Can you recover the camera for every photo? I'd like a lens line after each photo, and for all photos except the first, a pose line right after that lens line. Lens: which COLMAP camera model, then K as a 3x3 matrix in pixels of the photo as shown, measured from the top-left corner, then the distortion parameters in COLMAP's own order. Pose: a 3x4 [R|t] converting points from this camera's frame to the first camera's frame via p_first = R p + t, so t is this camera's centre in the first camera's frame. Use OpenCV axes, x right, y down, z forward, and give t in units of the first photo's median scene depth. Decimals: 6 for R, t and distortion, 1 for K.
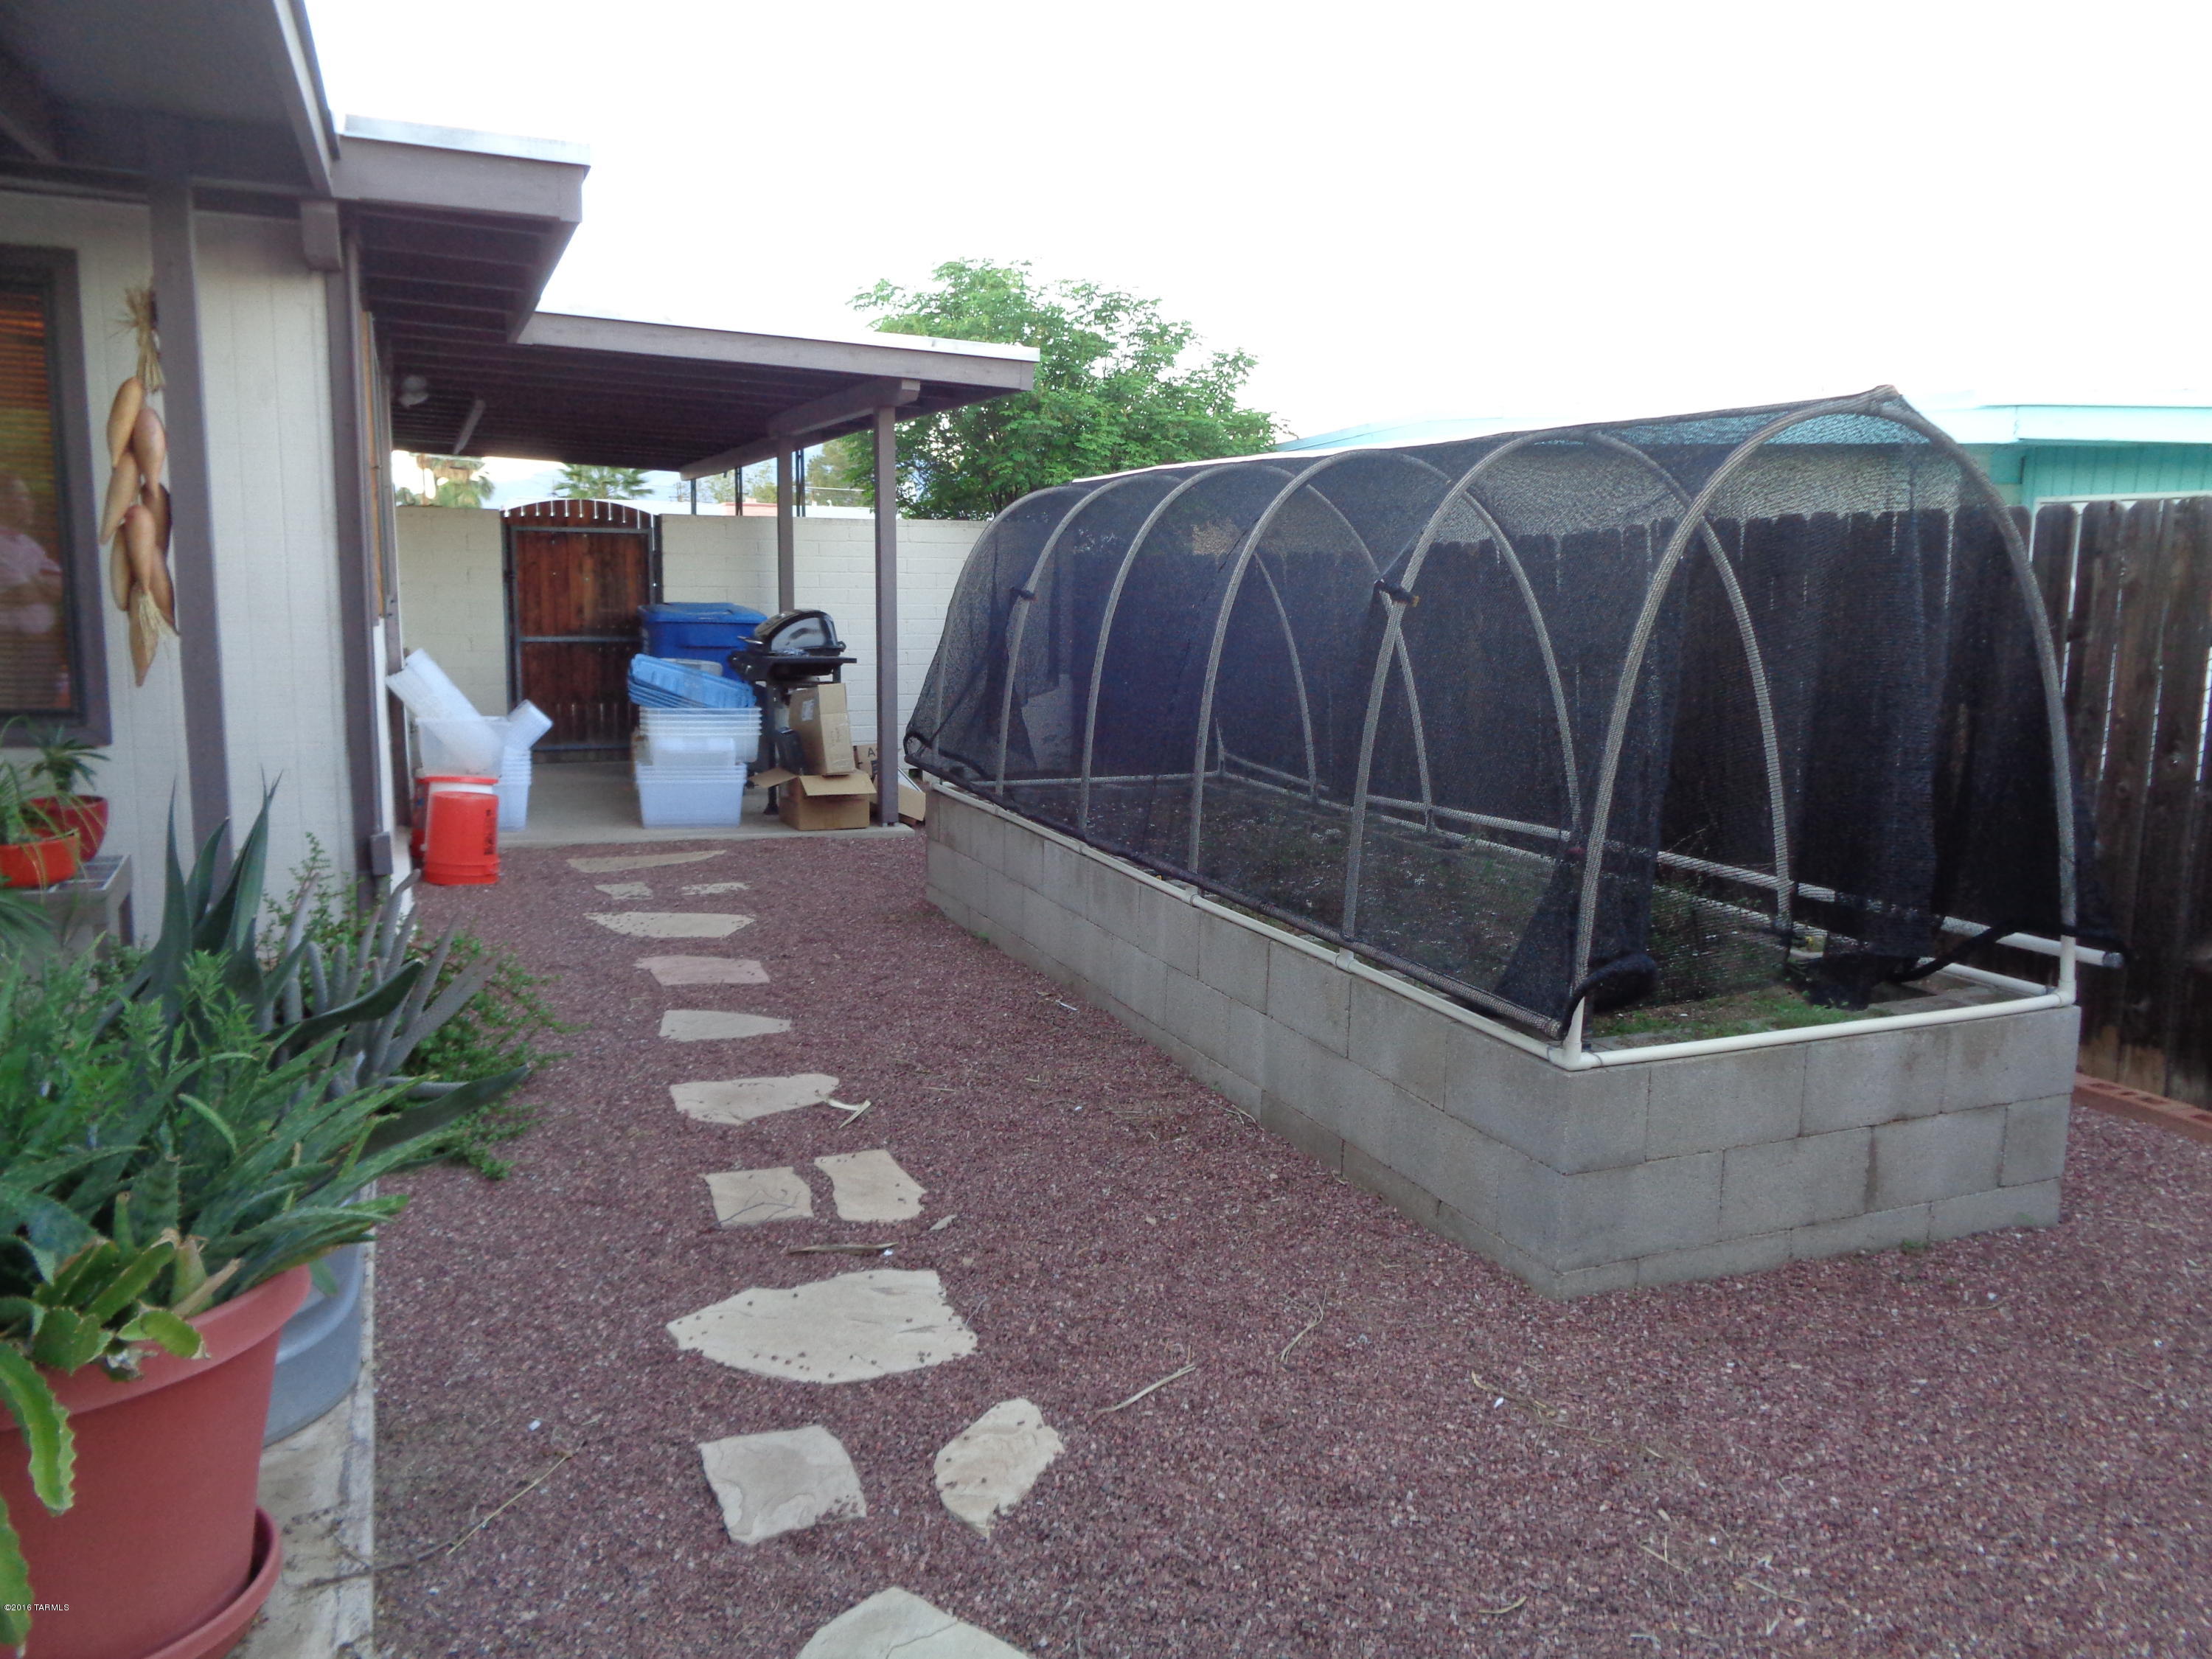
lens RADIAL K [[1655.0, 0, 1119.1], [0, 1655.0, 827.3], [0, 0, 1]] dist [0.006308, 0.001381]
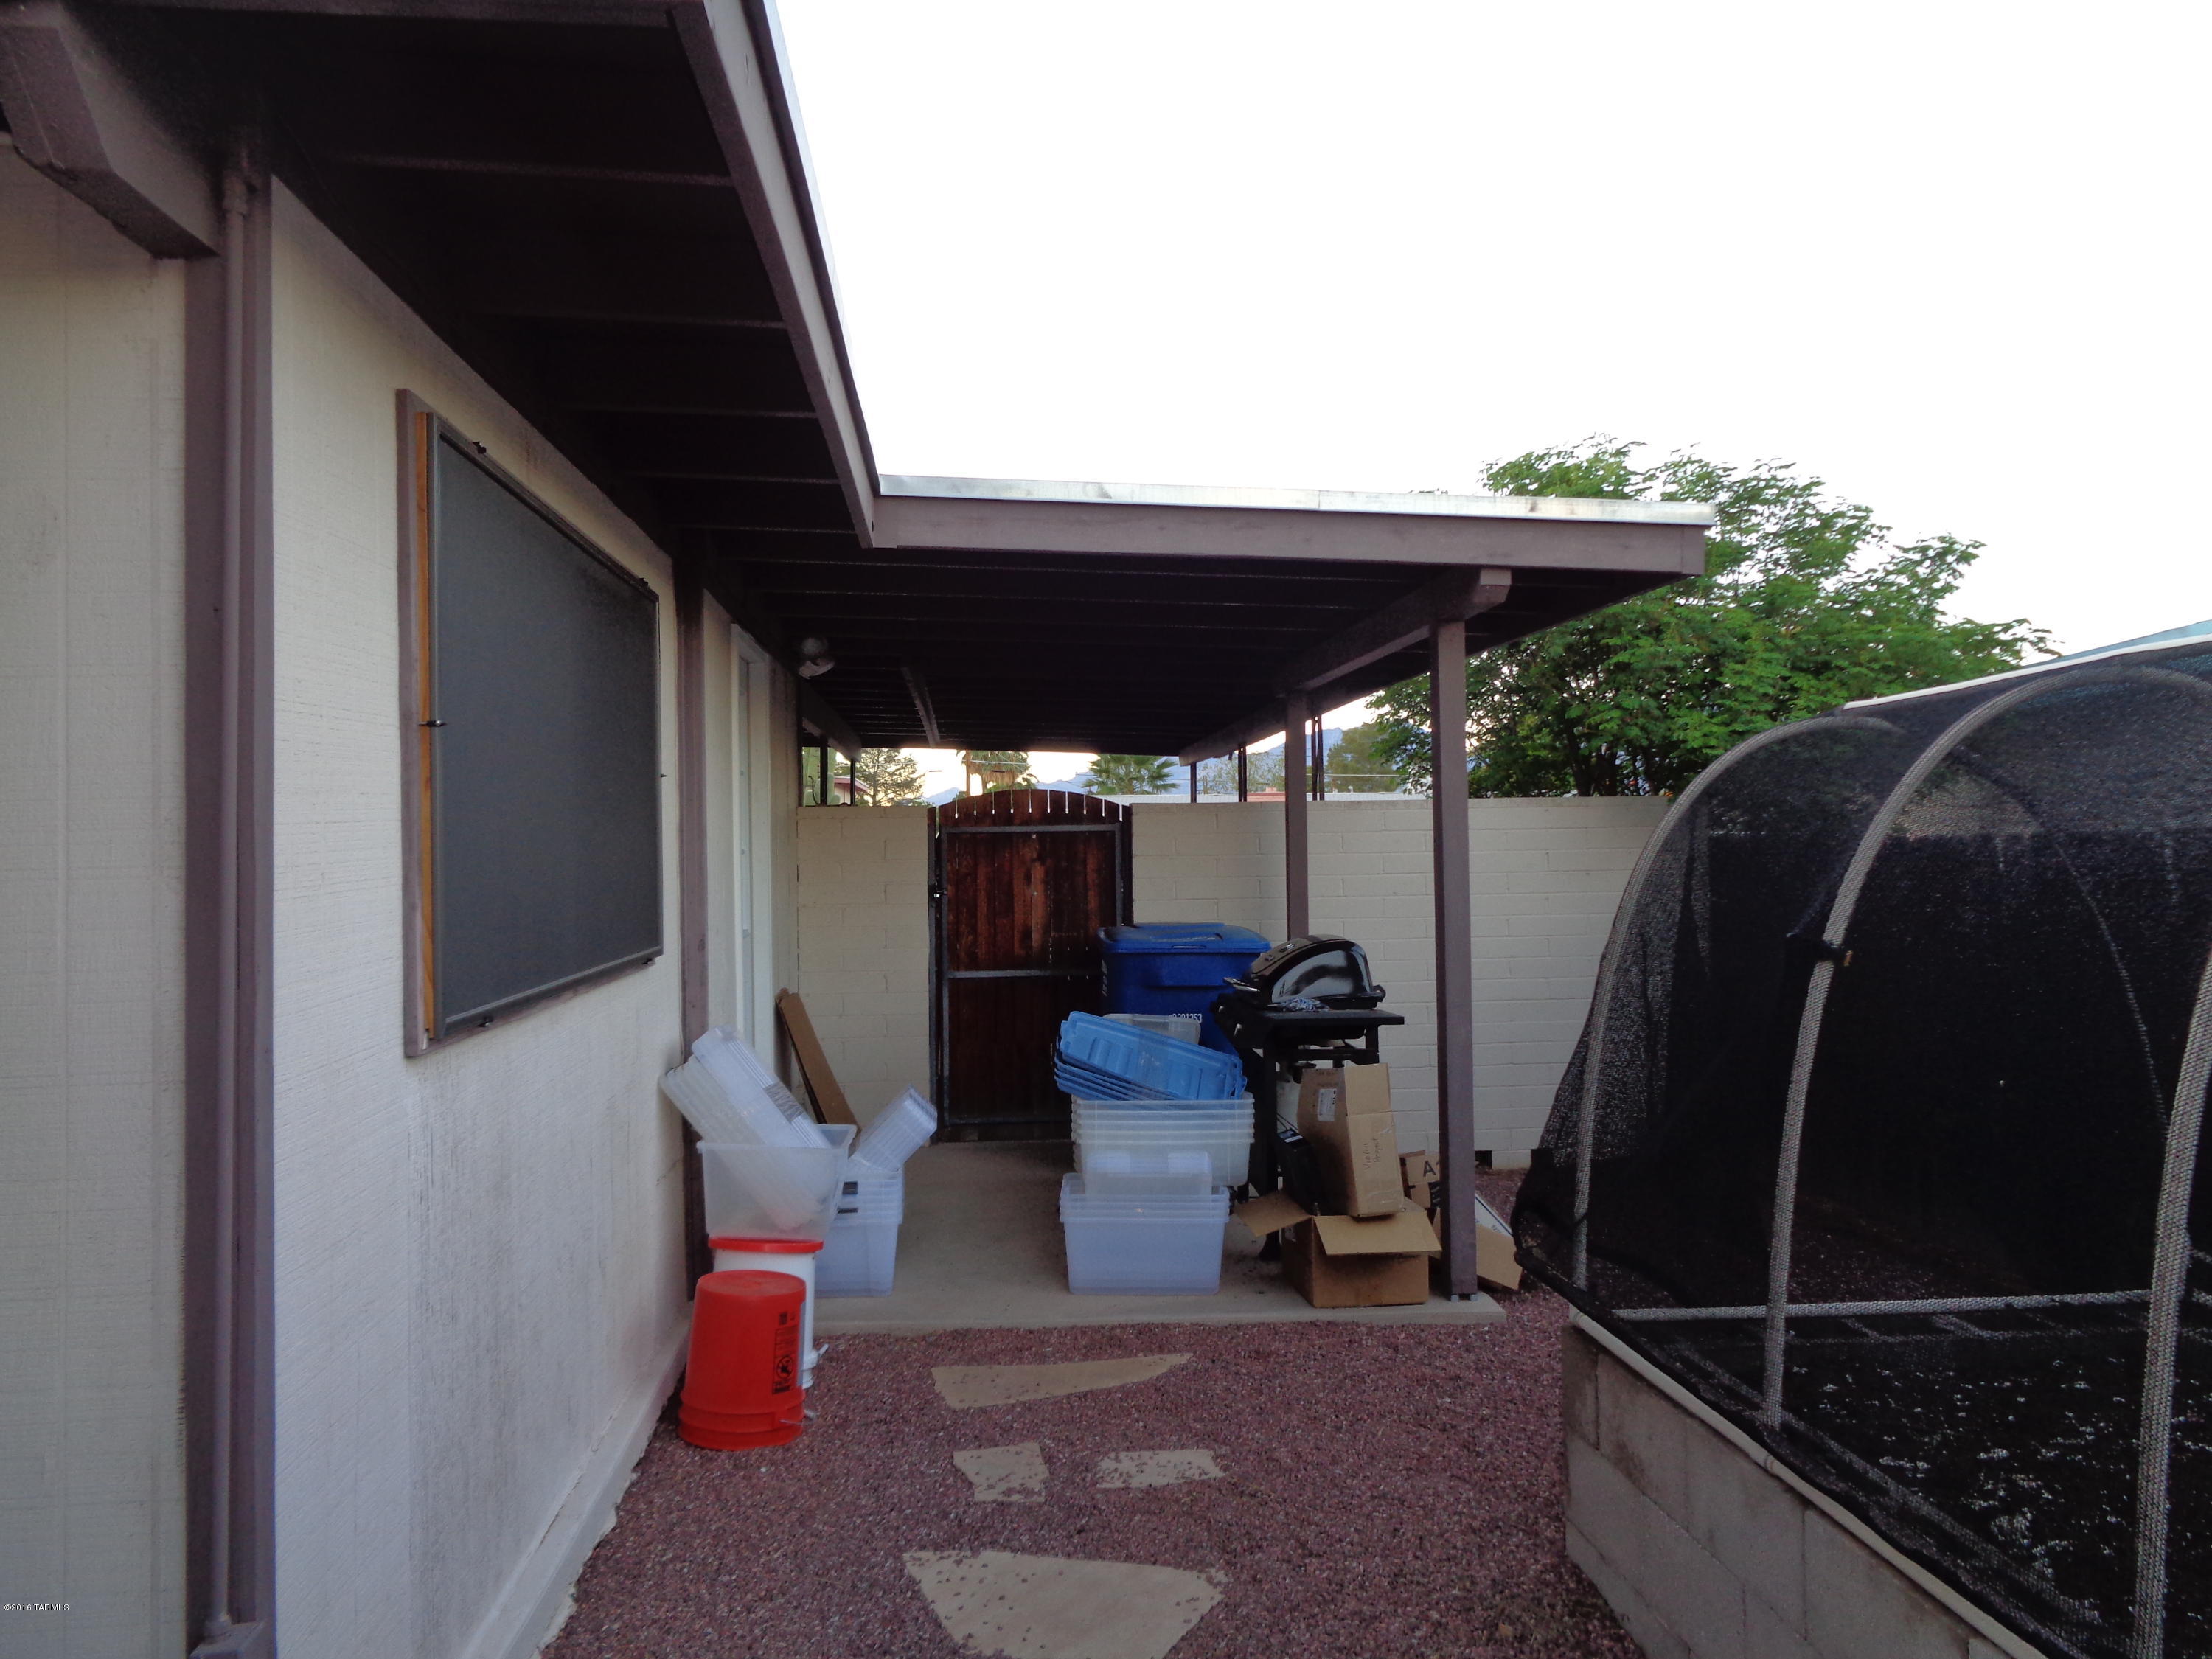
lens RADIAL K [[1655.0, 0, 1111.1], [0, 1655.0, 835.1], [0, 0, 1]] dist [0.006308, 0.001381]
pose [[0.950551, -0.032090, -0.308906, -0.065717], [-0.019377, 0.986582, -0.162115, -0.064046], [0.309963, 0.160084, 0.937175, 0.353218]]
